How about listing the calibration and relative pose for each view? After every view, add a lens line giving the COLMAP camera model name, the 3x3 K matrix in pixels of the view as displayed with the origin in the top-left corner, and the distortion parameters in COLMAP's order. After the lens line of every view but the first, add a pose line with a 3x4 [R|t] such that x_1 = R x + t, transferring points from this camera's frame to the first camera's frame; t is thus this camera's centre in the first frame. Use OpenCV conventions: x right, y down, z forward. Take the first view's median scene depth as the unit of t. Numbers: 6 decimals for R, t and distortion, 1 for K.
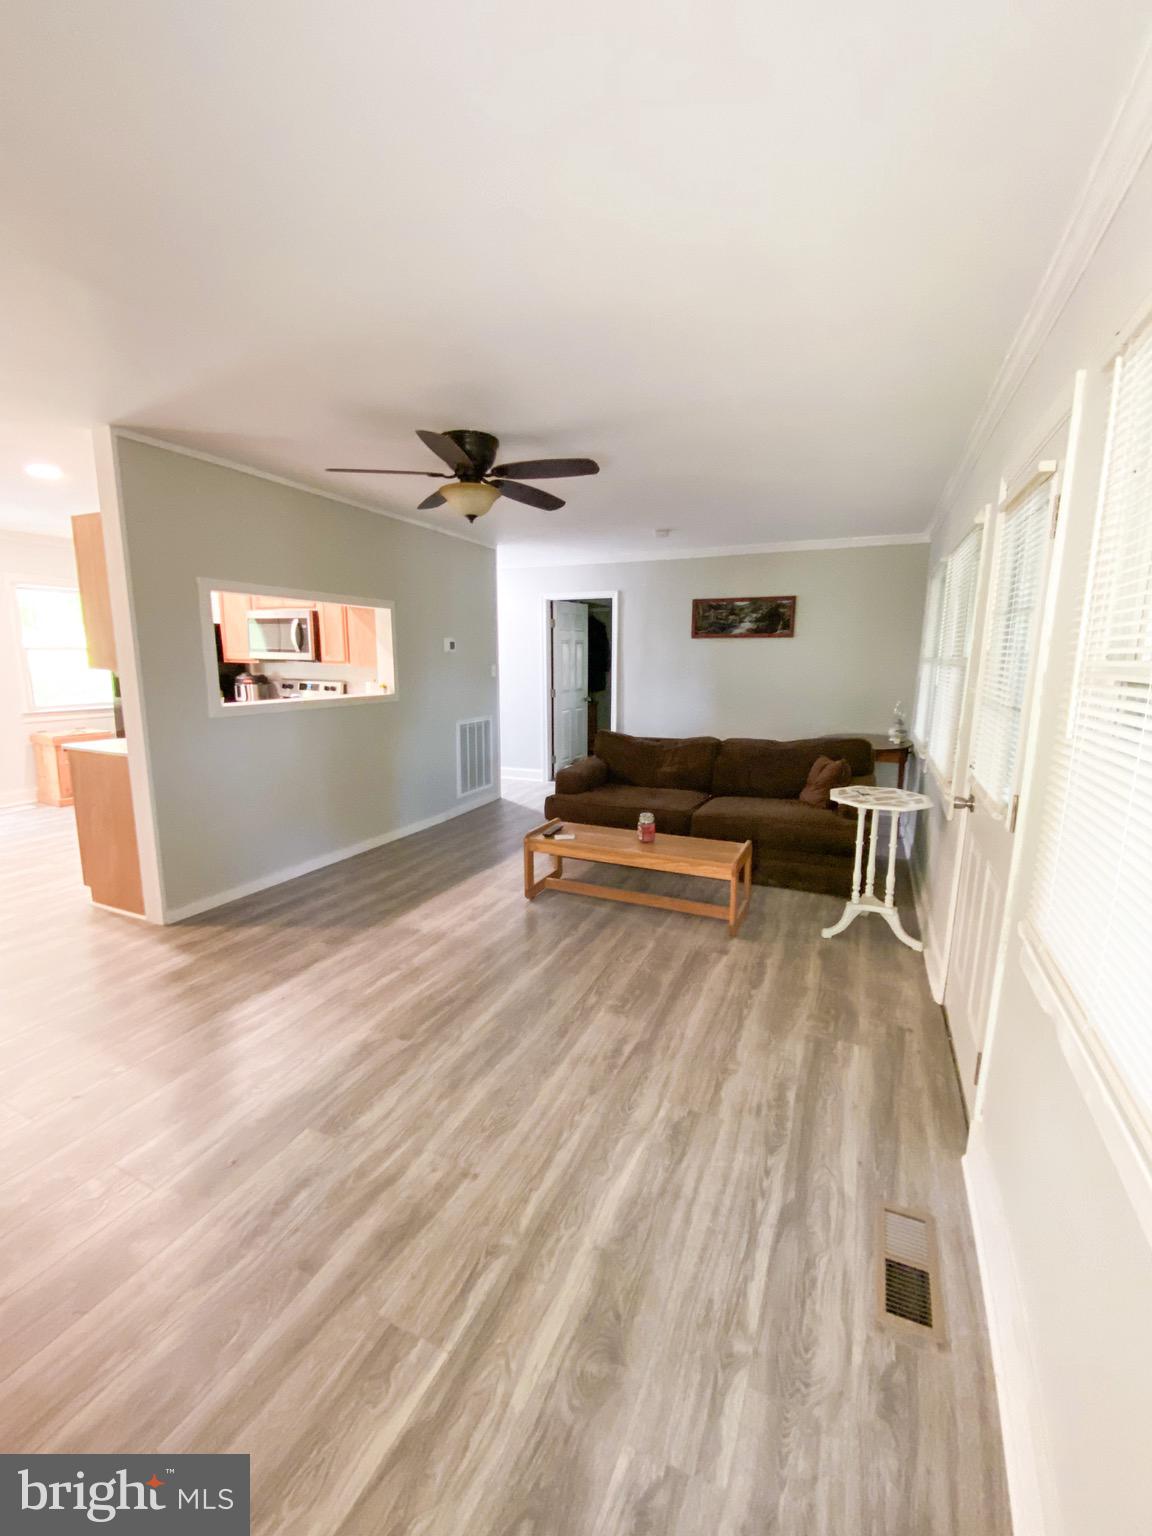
lens RADIAL K [[620.3, 0, 582.0], [0, 620.3, 766.6], [0, 0, 1]] dist [-0.022119, -0.001603]
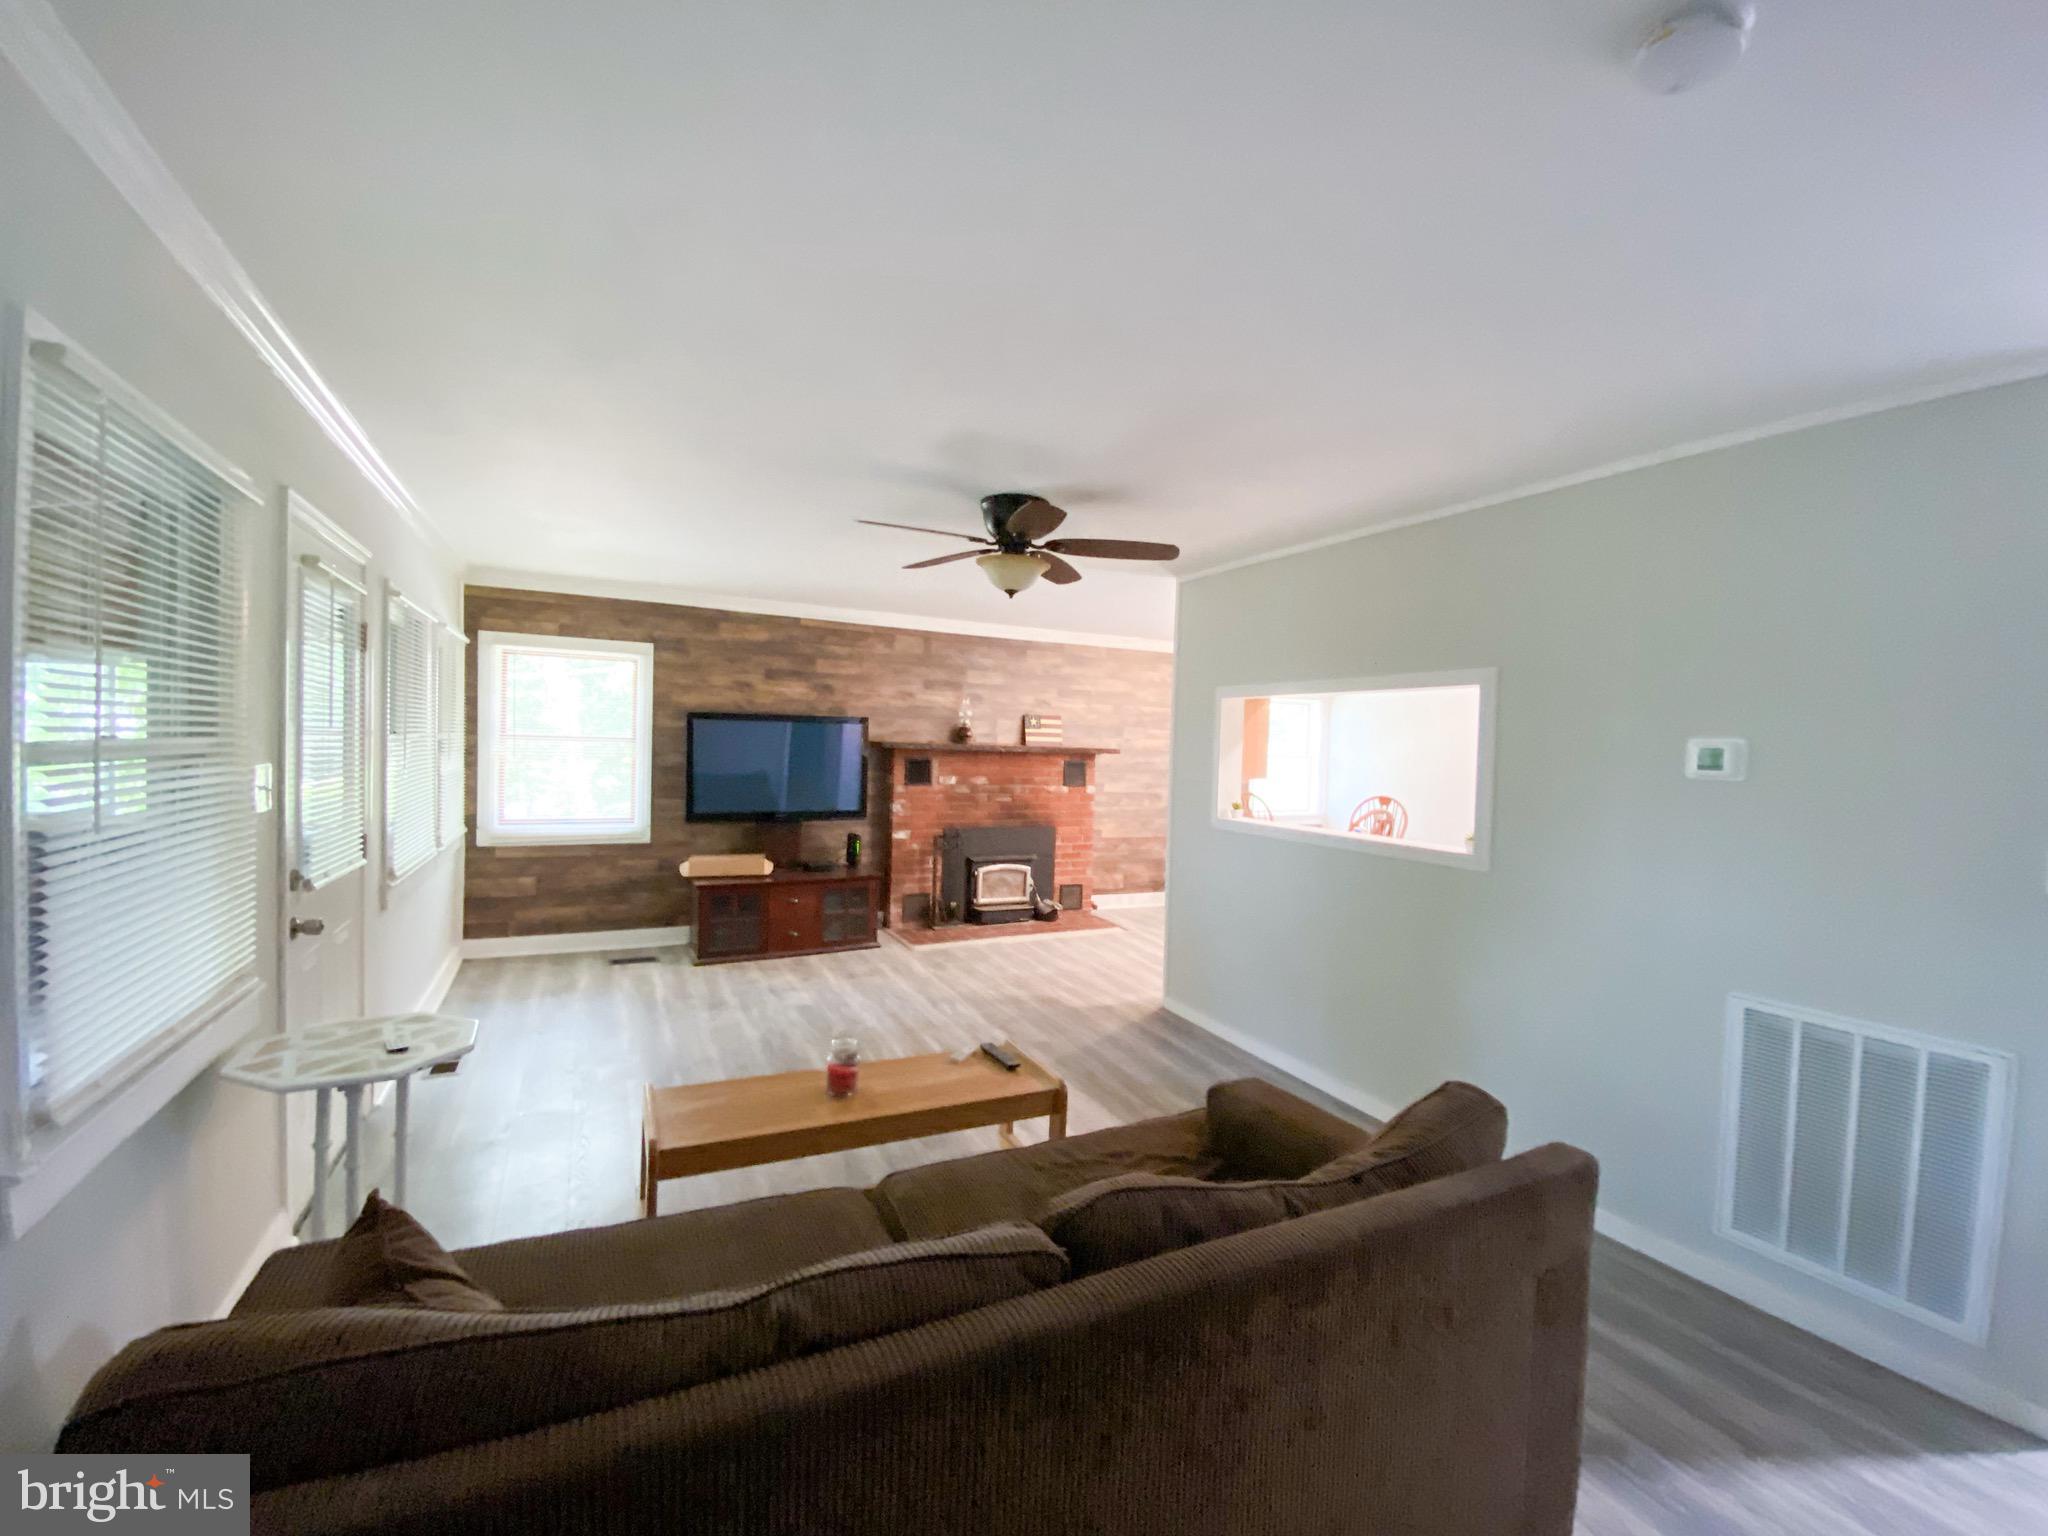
lens RADIAL K [[827.1, 0, 1028.0], [0, 827.1, 771.8], [0, 0, 1]] dist [-0.022119, -0.001603]
pose [[-0.623602, -0.011904, -0.781651, 0.679418], [-0.186724, 0.973211, 0.134147, -0.326991], [0.759114, 0.229607, -0.609119, 1.805990]]
